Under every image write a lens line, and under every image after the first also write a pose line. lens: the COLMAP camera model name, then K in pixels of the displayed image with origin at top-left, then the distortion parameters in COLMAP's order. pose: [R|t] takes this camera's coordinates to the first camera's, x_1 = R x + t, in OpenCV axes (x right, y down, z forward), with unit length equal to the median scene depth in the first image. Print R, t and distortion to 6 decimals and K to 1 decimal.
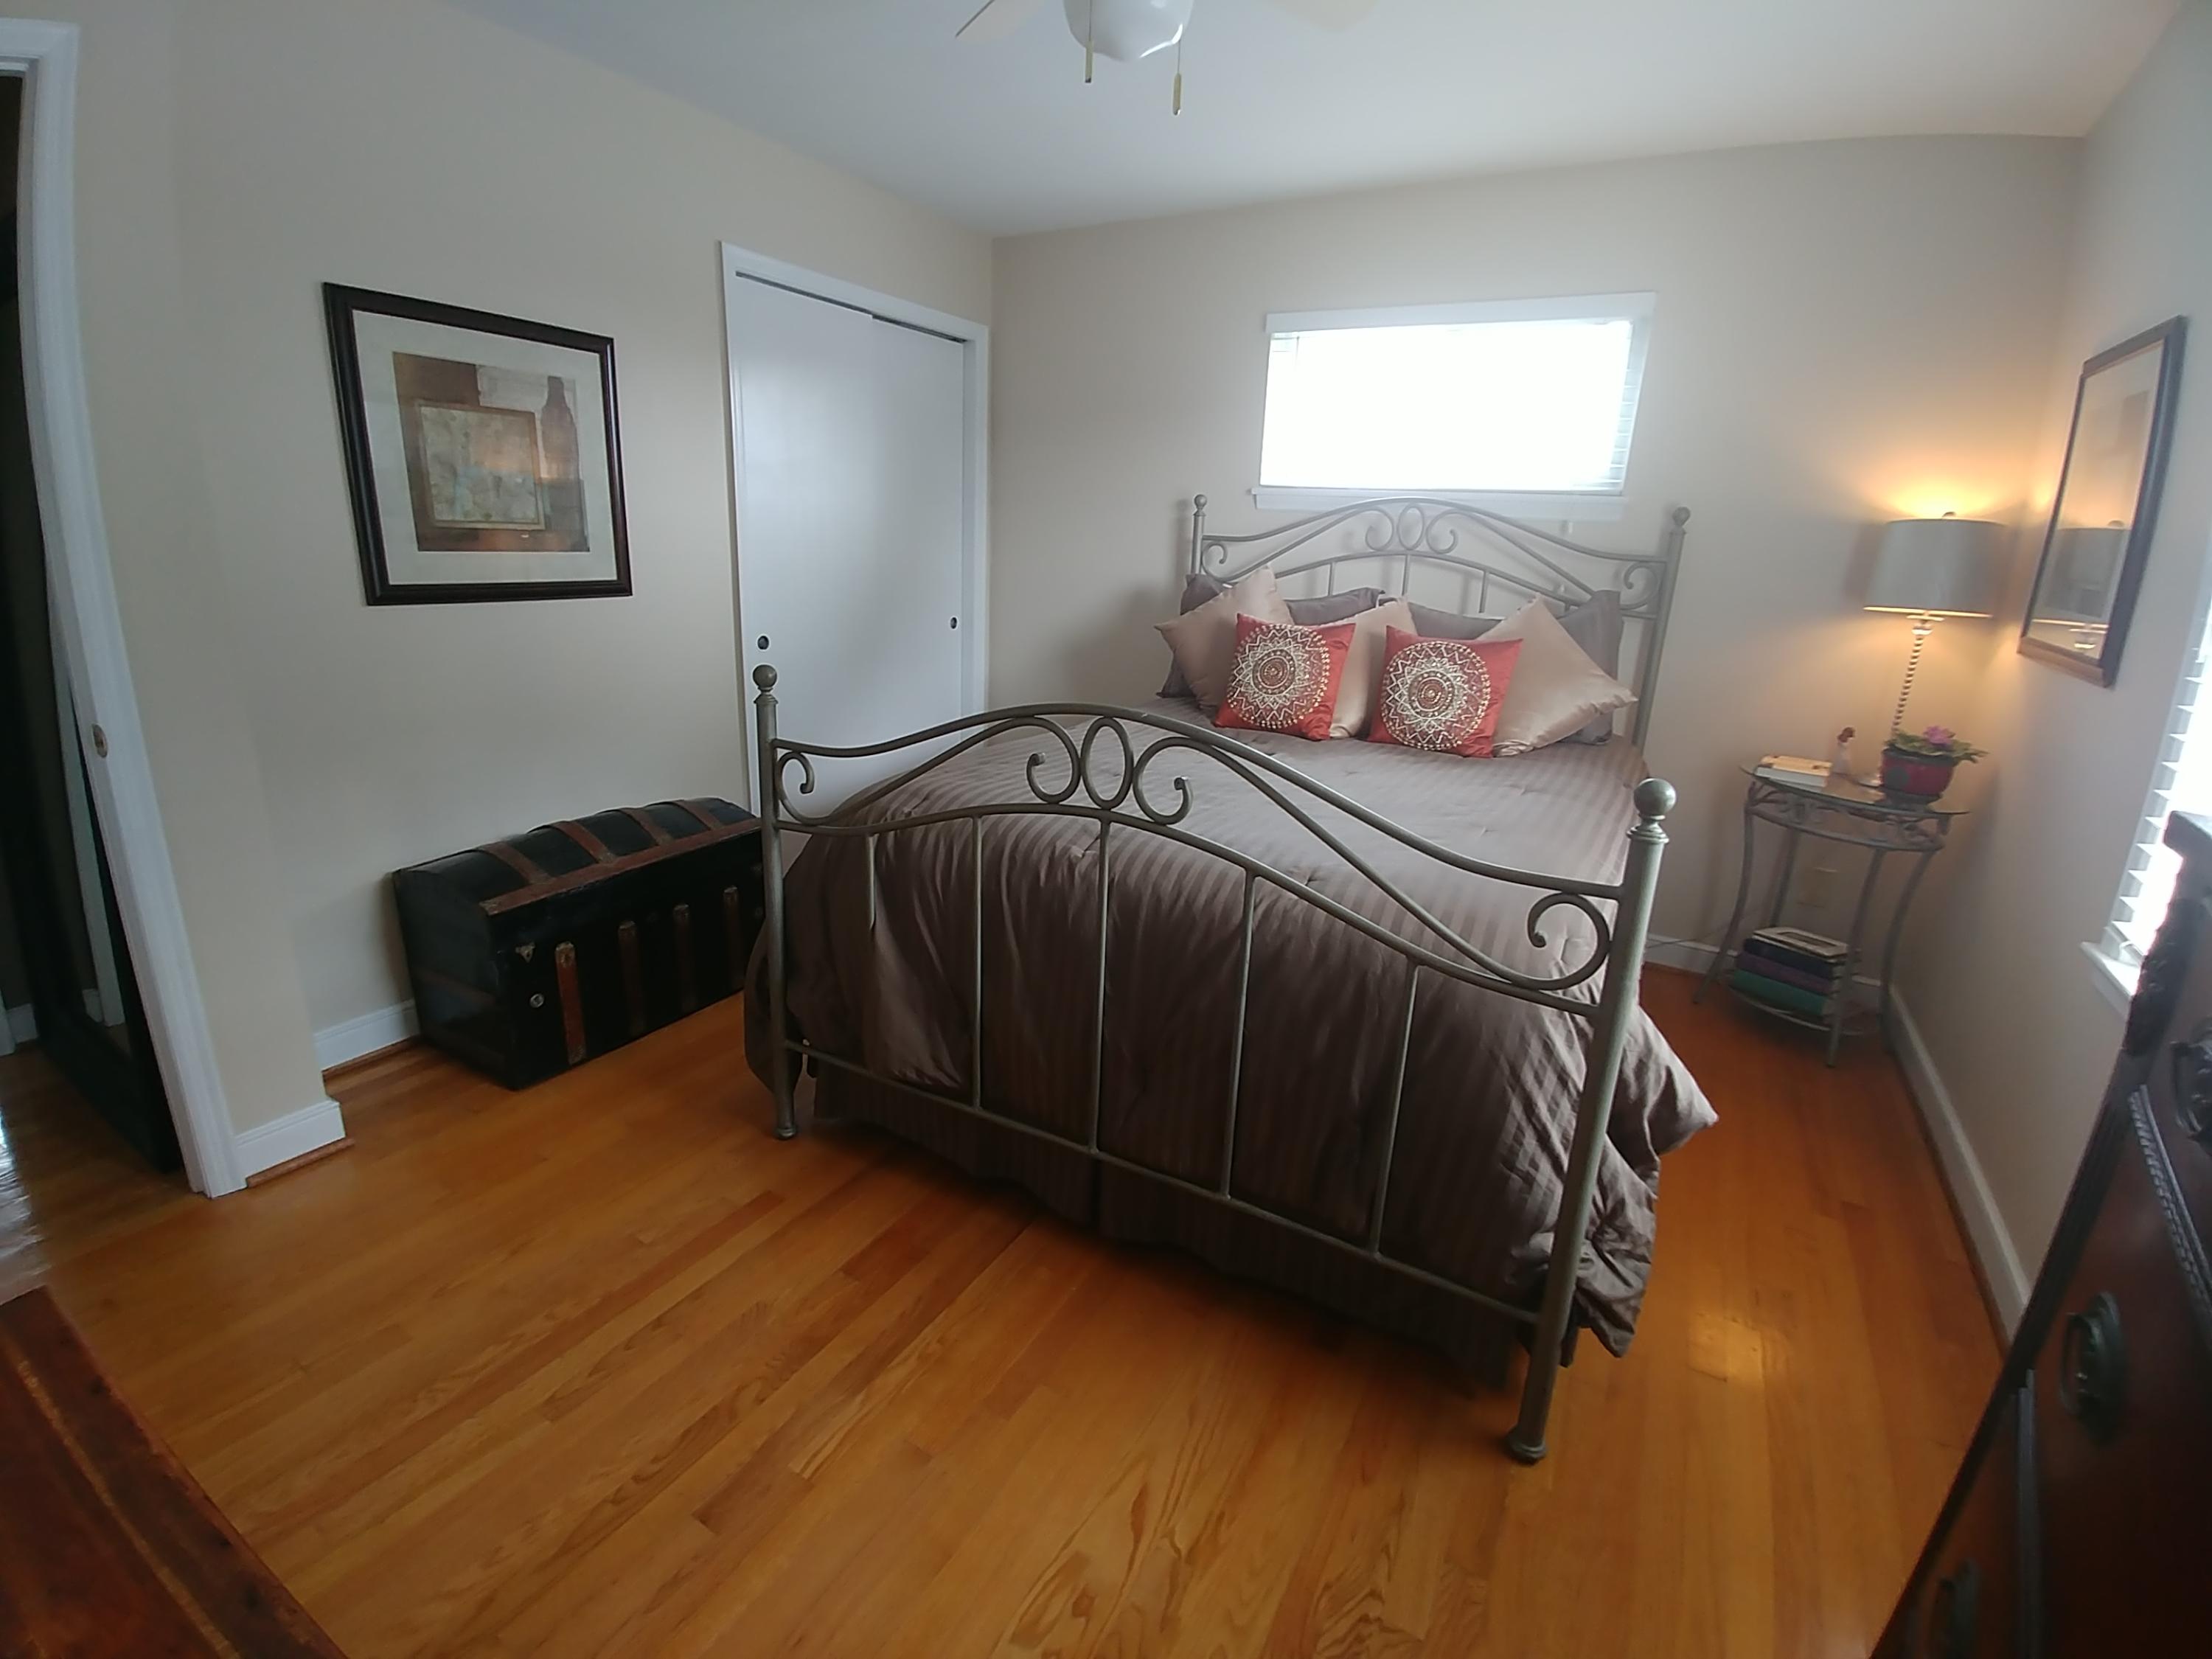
lens RADIAL K [[1005.9, 0, 1106.0], [0, 1005.9, 829.5], [0, 0, 1]] dist [0.002116, -0.020184]
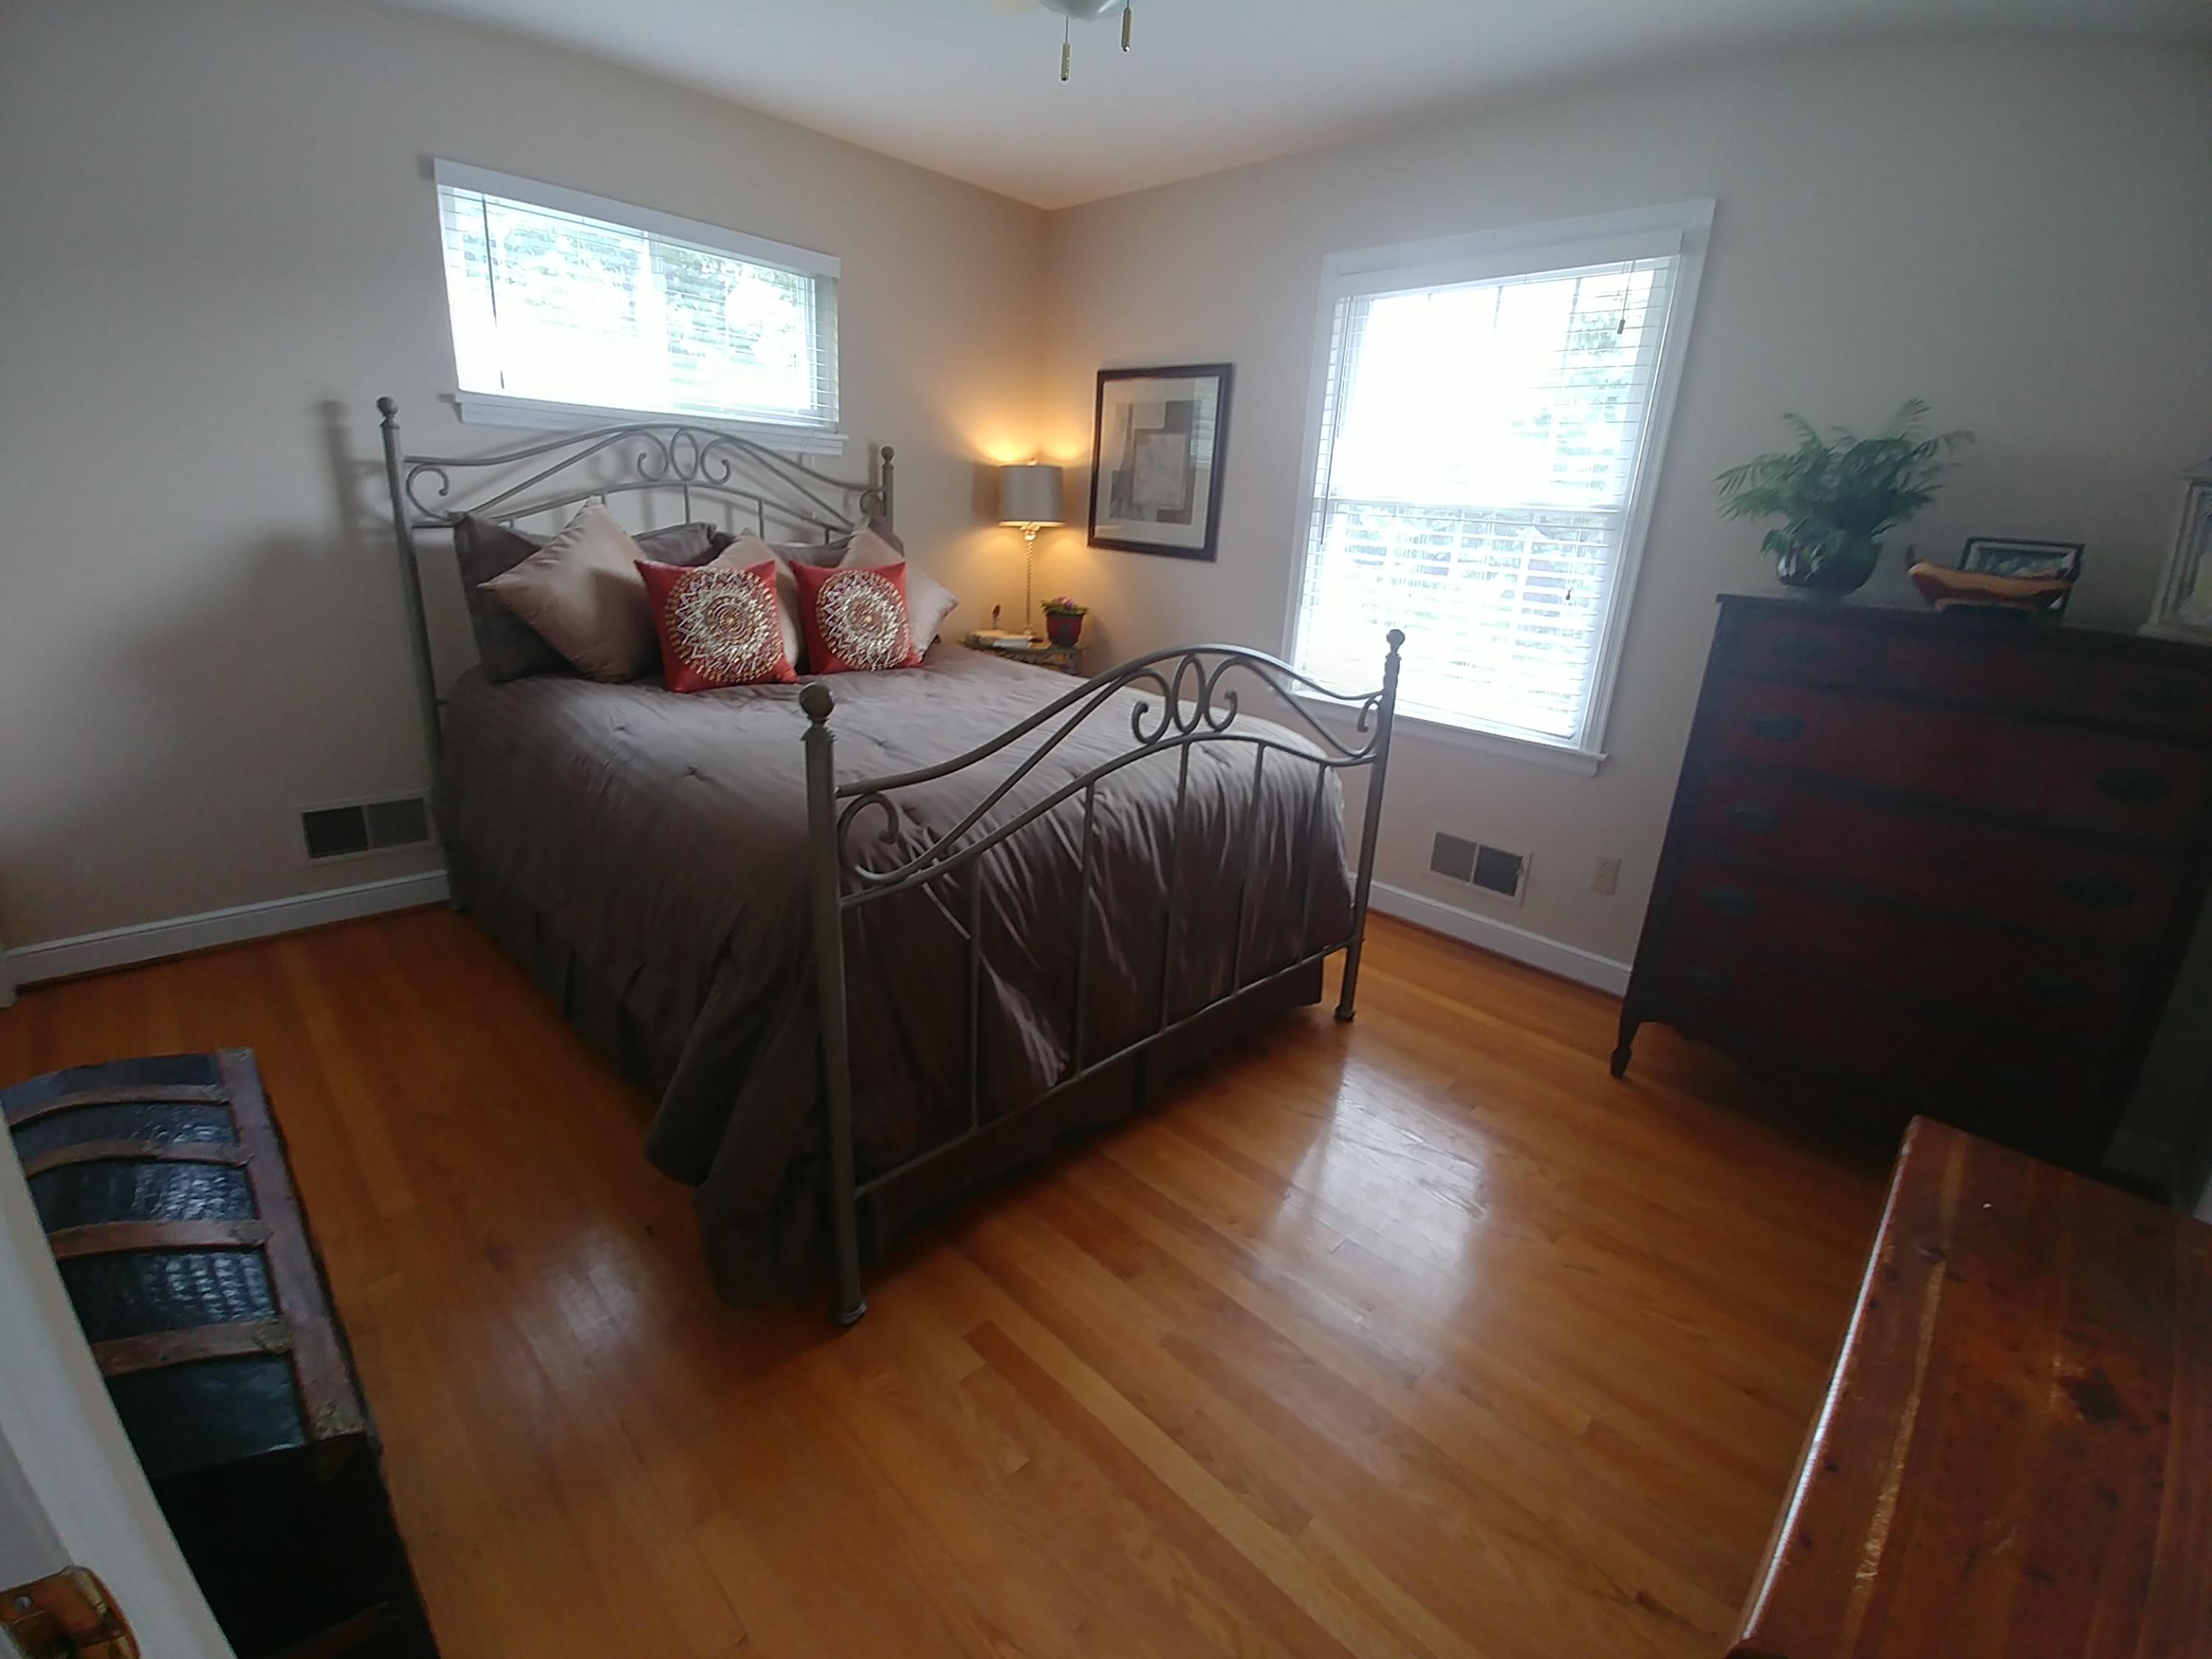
lens RADIAL K [[977.5, 0, 1101.6], [0, 977.5, 839.9], [0, 0, 1]] dist [-0.039420, 0.020168]
pose [[0.259584, -0.333154, 0.906435, -0.901915], [0.229654, 0.932980, 0.277142, -0.200022], [-0.938017, 0.136225, 0.318697, 0.621989]]
